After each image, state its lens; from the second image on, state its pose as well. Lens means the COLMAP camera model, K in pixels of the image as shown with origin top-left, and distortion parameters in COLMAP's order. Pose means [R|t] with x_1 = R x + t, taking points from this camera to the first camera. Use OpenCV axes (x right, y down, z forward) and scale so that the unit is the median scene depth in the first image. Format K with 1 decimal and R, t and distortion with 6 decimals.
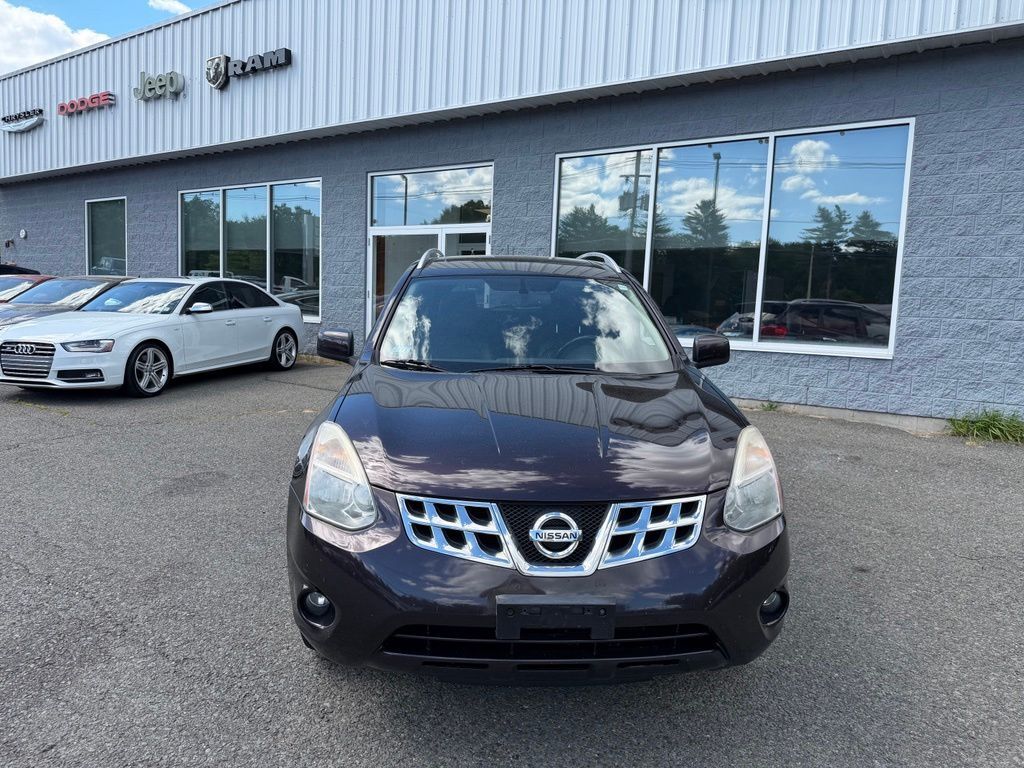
lens RADIAL K [[715.7, 0, 513.1], [0, 715.7, 386.7], [0, 0, 1]] dist [0.077378, -0.106267]
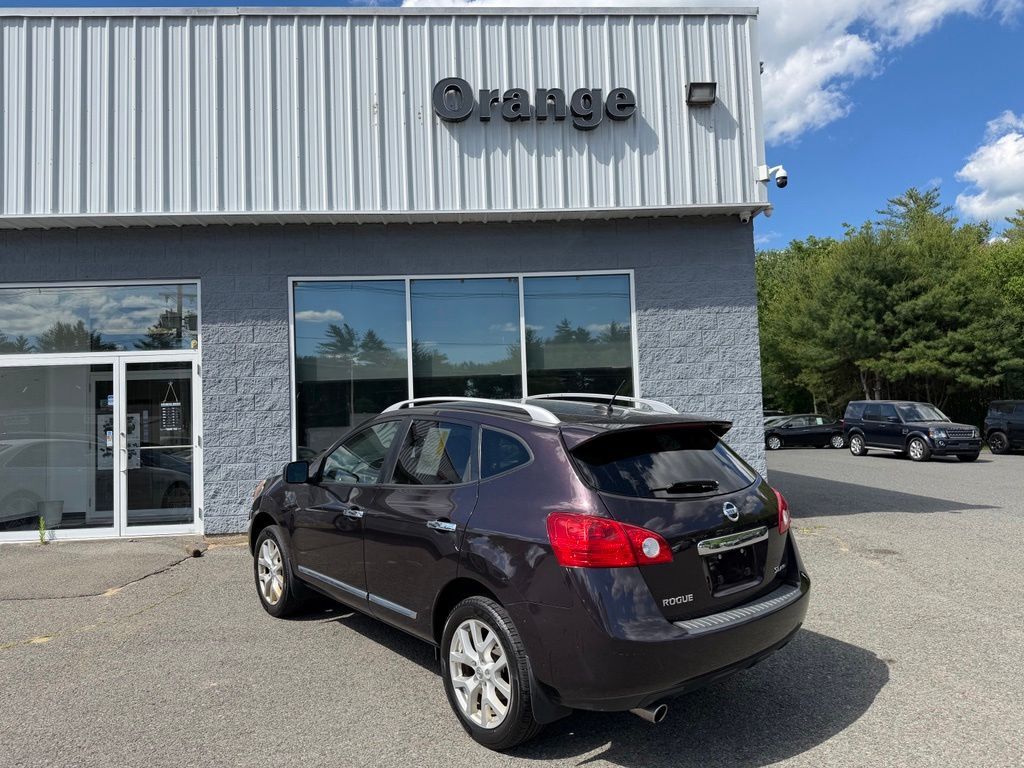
lens RADIAL K [[715.7, 0, 513.1], [0, 715.7, 386.7], [0, 0, 1]] dist [0.077378, -0.106267]
pose [[0.792866, -0.037195, 0.608260, -0.242345], [0.130664, 0.985298, -0.110068, -0.045927], [-0.595224, 0.166747, 0.786069, 0.133803]]
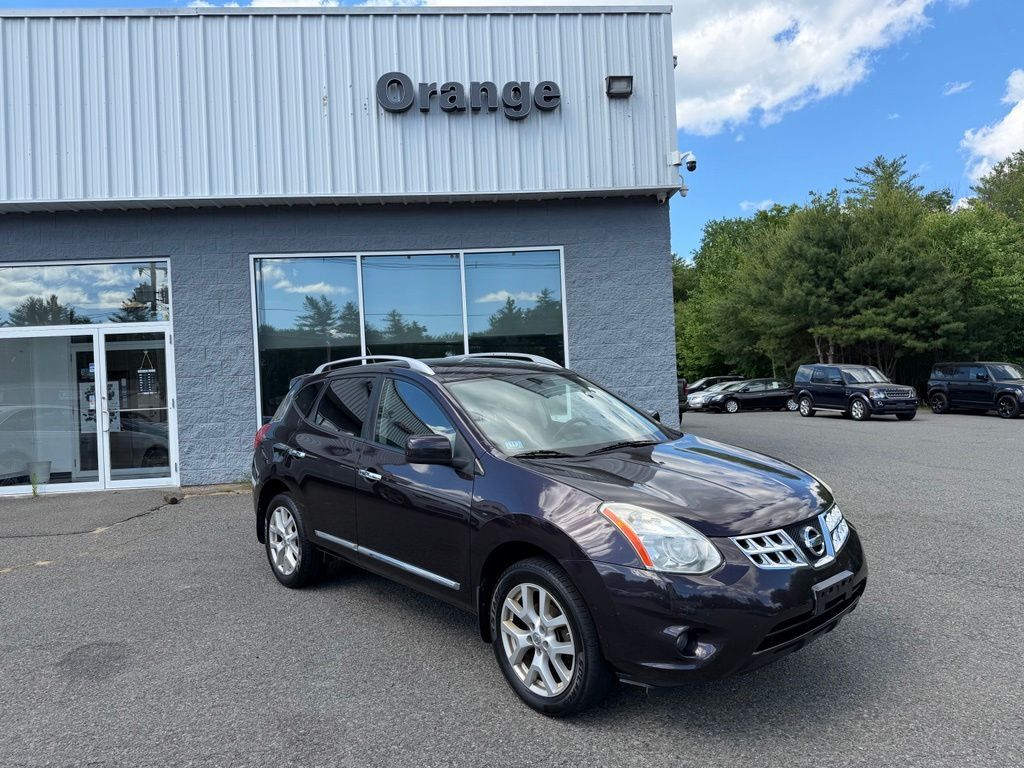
lens RADIAL K [[716.4, 0, 508.9], [0, 716.4, 387.4], [0, 0, 1]] dist [0.087884, -0.121995]
pose [[0.780391, -0.072127, 0.621118, -0.265063], [0.144234, 0.987302, -0.066569, -0.020774], [-0.608429, 0.141536, 0.780885, 0.025468]]
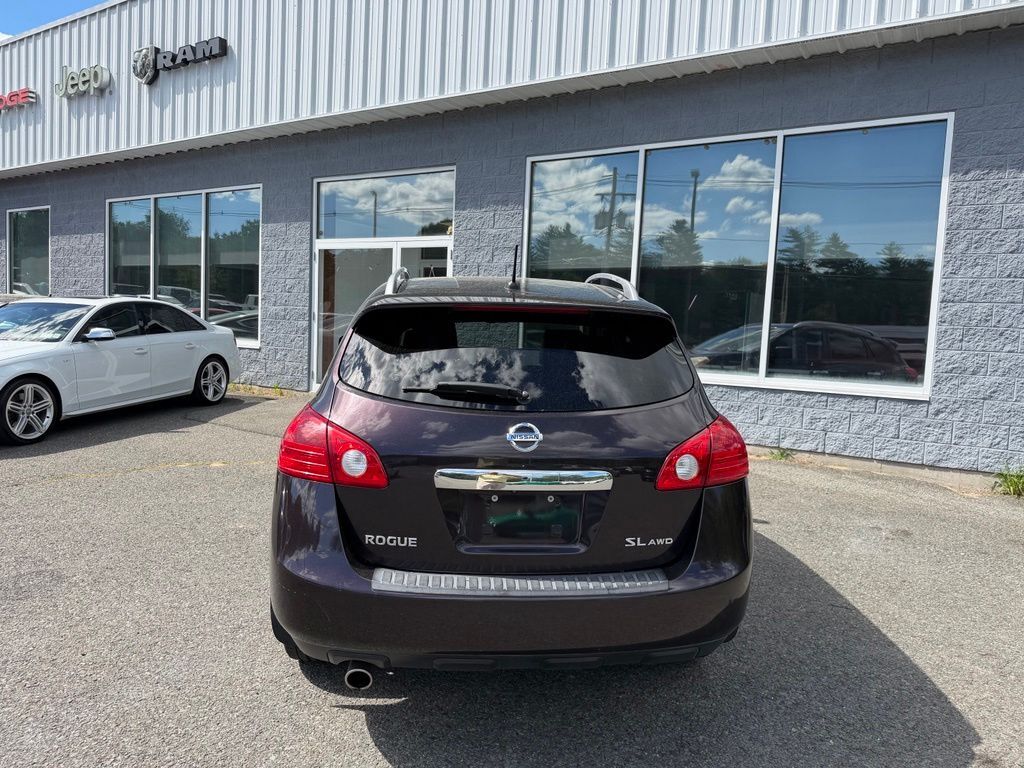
lens RADIAL K [[715.4, 0, 514.0], [0, 715.4, 390.3], [0, 0, 1]] dist [0.054690, -0.065672]
pose [[0.999392, 0.000266, 0.034859, 0.012299], [0.000406, 0.999815, -0.019251, -0.023613], [-0.034858, 0.019253, 0.999207, 0.130018]]
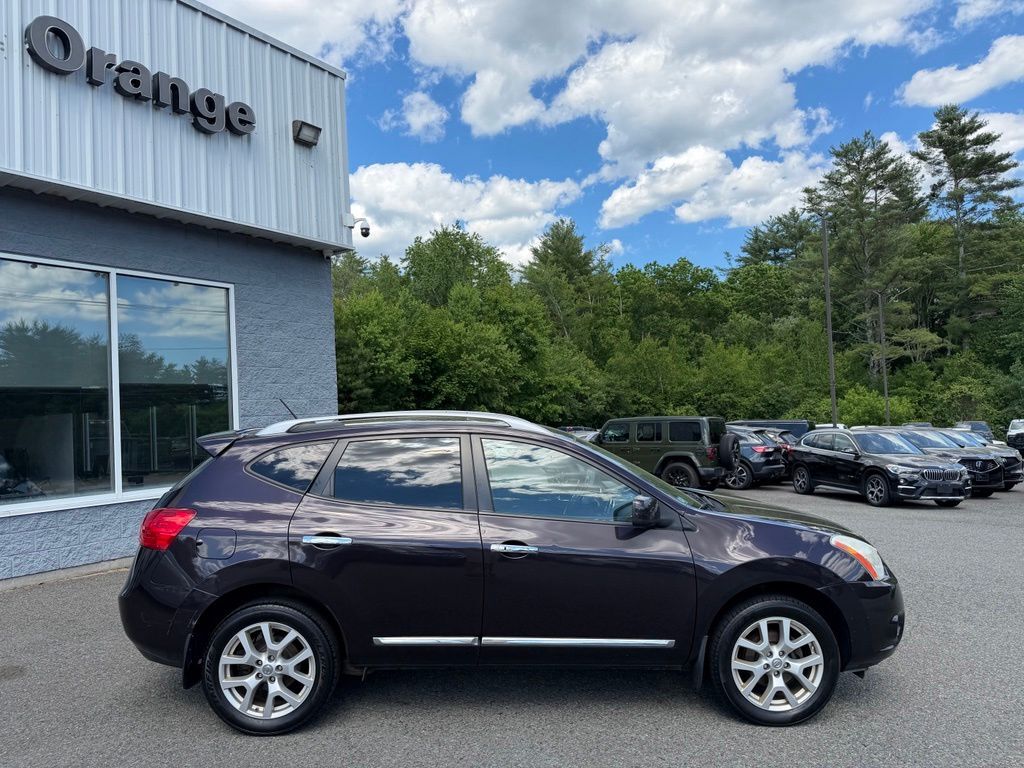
lens RADIAL K [[715.4, 0, 514.0], [0, 715.4, 390.3], [0, 0, 1]] dist [0.054690, -0.065672]
pose [[0.010649, -0.002592, 0.999940, -0.430889], [0.152827, 0.988253, 0.000935, -0.087801], [-0.988196, 0.152808, 0.010920, 0.377506]]
